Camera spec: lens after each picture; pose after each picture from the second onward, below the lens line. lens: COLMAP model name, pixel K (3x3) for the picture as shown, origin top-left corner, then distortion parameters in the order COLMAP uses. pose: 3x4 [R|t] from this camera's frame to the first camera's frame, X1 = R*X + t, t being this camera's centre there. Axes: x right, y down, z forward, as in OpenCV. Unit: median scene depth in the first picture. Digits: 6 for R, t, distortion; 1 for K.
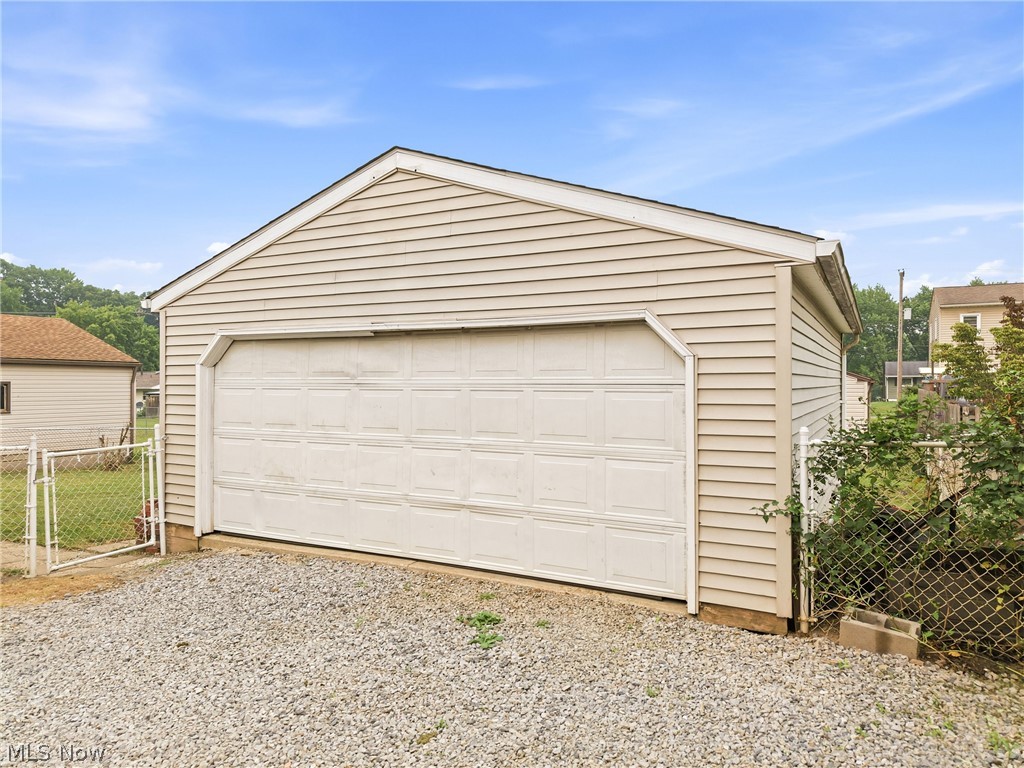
lens RADIAL K [[681.8, 0, 510.9], [0, 681.8, 388.3], [0, 0, 1]] dist [0.036644, -0.034312]
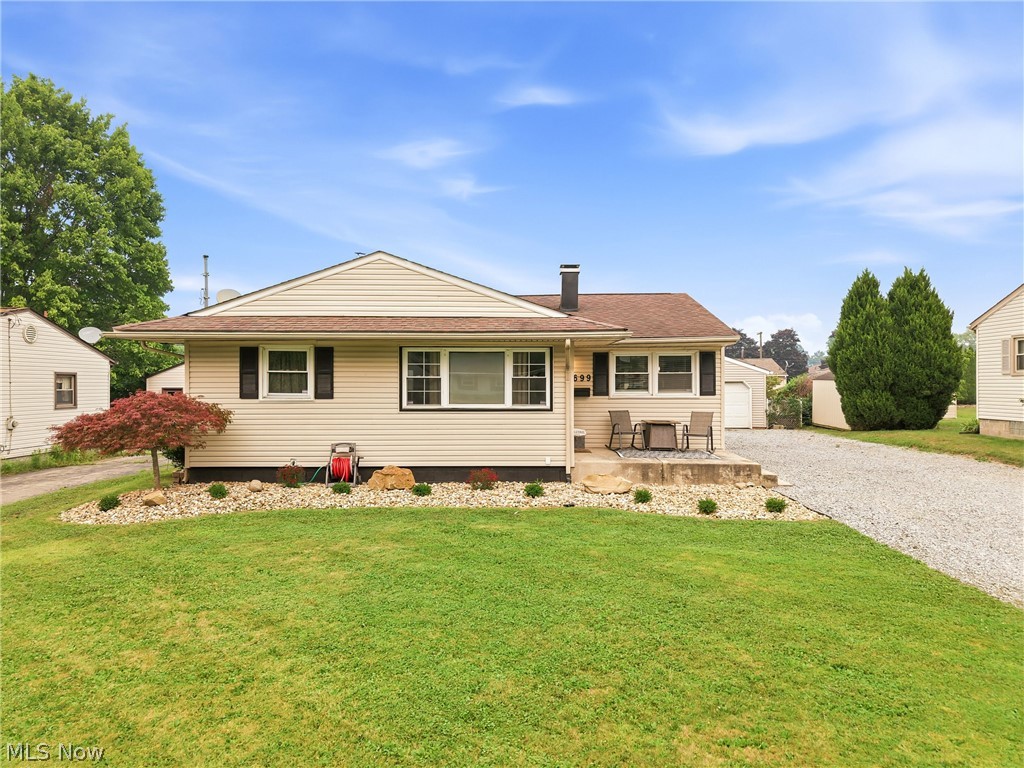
lens RADIAL K [[681.8, 0, 511.5], [0, 681.8, 381.1], [0, 0, 1]] dist [0.036644, -0.034312]
pose [[0.889447, 0.003450, 0.457025, -3.198247], [0.000547, 0.999963, -0.008612, -0.039682], [-0.457038, 0.007910, 0.889412, -2.506481]]
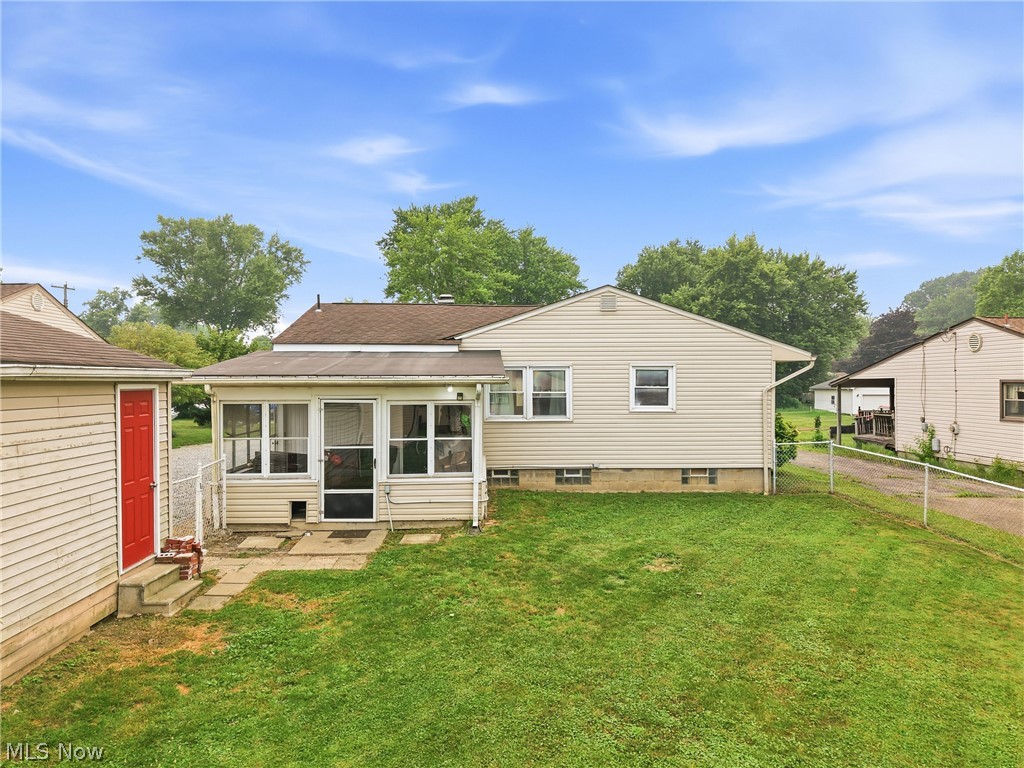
lens RADIAL K [[681.8, 0, 515.6], [0, 681.8, 384.5], [0, 0, 1]] dist [0.036644, -0.034312]
pose [[-0.859052, 0.002186, -0.511884, -0.420559], [0.001919, 0.999998, 0.001051, -0.095747], [0.511885, -0.000080, -0.859054, 2.638975]]
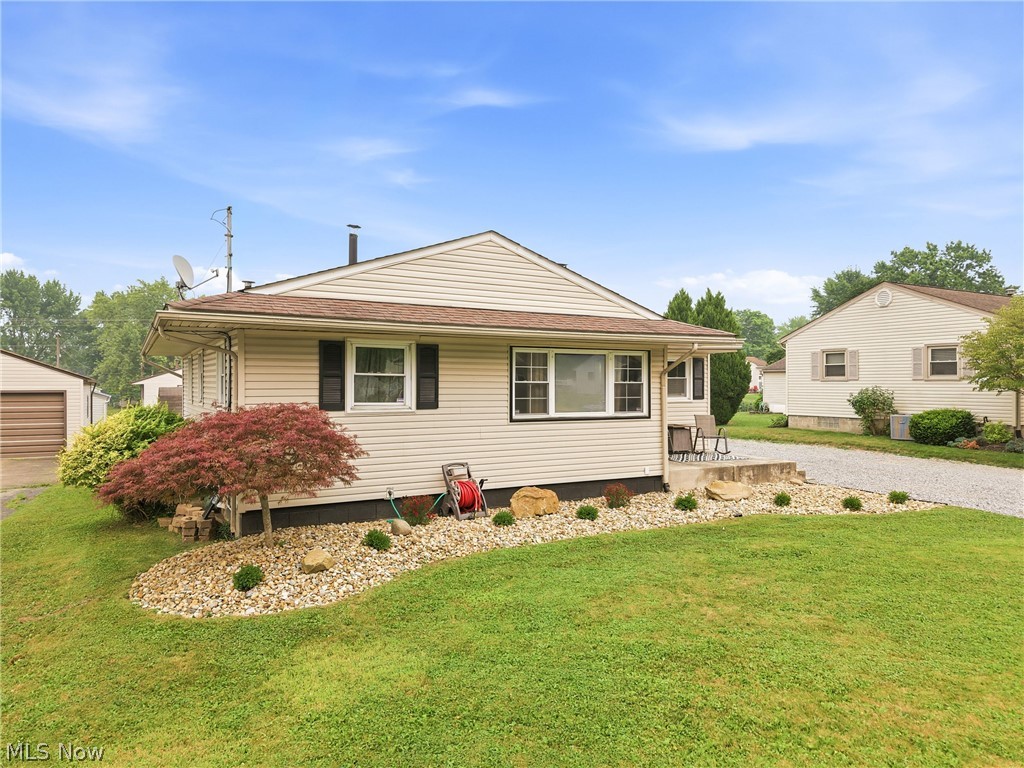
lens RADIAL K [[681.8, 0, 504.4], [0, 681.8, 381.2], [0, 0, 1]] dist [0.036644, -0.034312]
pose [[0.547129, 0.005779, 0.837028, -3.997968], [0.001310, 0.999969, -0.007760, -0.057722], [-0.837047, 0.005343, 0.547105, -1.495322]]
